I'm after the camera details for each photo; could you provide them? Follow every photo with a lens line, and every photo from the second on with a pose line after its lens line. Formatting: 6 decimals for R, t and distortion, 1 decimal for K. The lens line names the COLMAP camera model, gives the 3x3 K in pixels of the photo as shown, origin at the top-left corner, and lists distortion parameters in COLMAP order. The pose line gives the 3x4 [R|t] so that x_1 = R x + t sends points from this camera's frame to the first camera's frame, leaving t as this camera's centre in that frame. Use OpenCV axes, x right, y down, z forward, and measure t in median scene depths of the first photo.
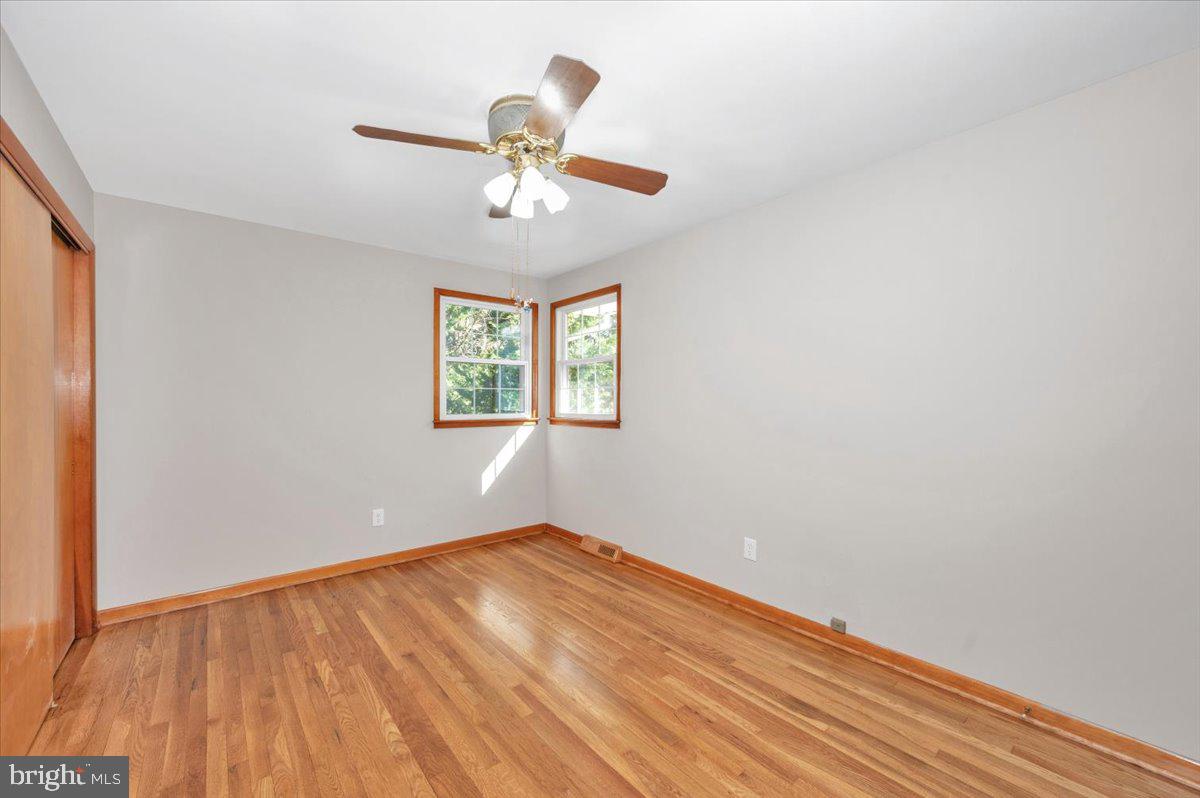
lens RADIAL K [[477.2, 0, 603.2], [0, 477.2, 401.1], [0, 0, 1]] dist [0.001479, 0.000036]
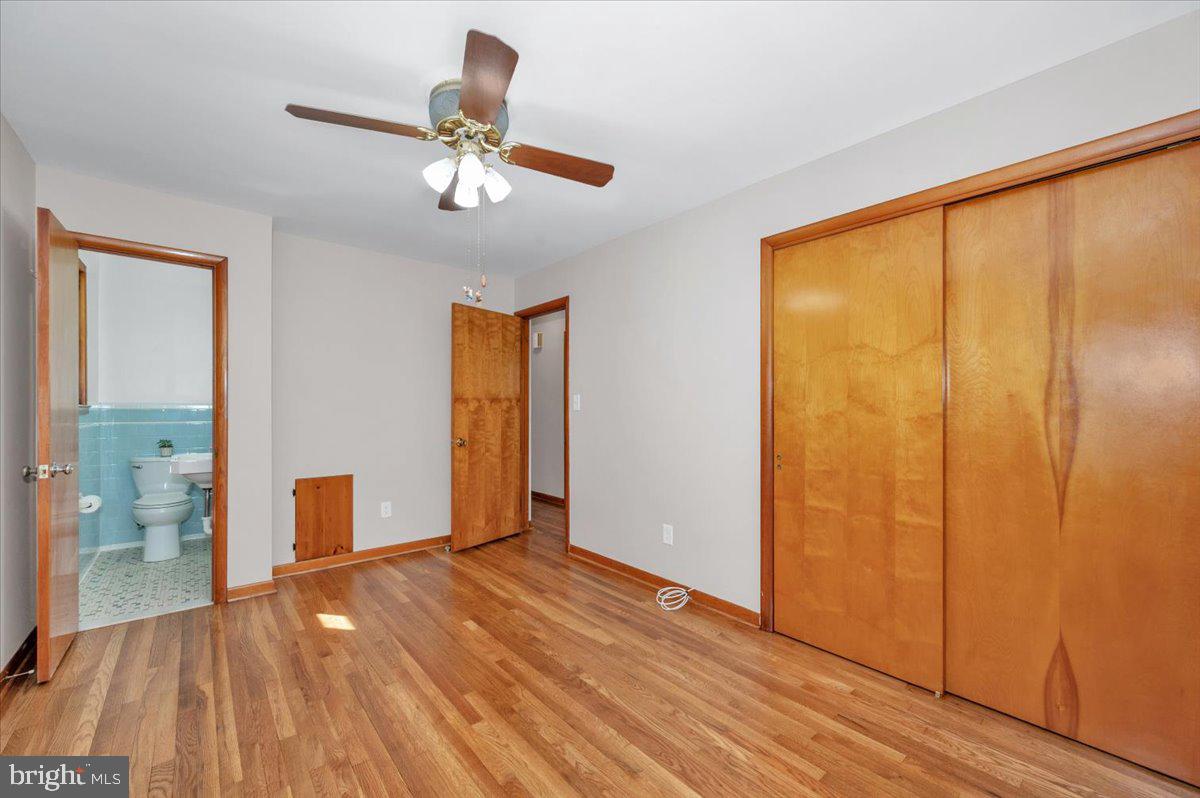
lens RADIAL K [[477.2, 0, 603.2], [0, 477.2, 401.1], [0, 0, 1]] dist [0.001479, 0.000036]
pose [[-0.999849, 0.000413, -0.017397, -0.424888], [0.000480, 0.999992, -0.003862, 0.018517], [0.017395, -0.003869, -0.999841, 2.011630]]
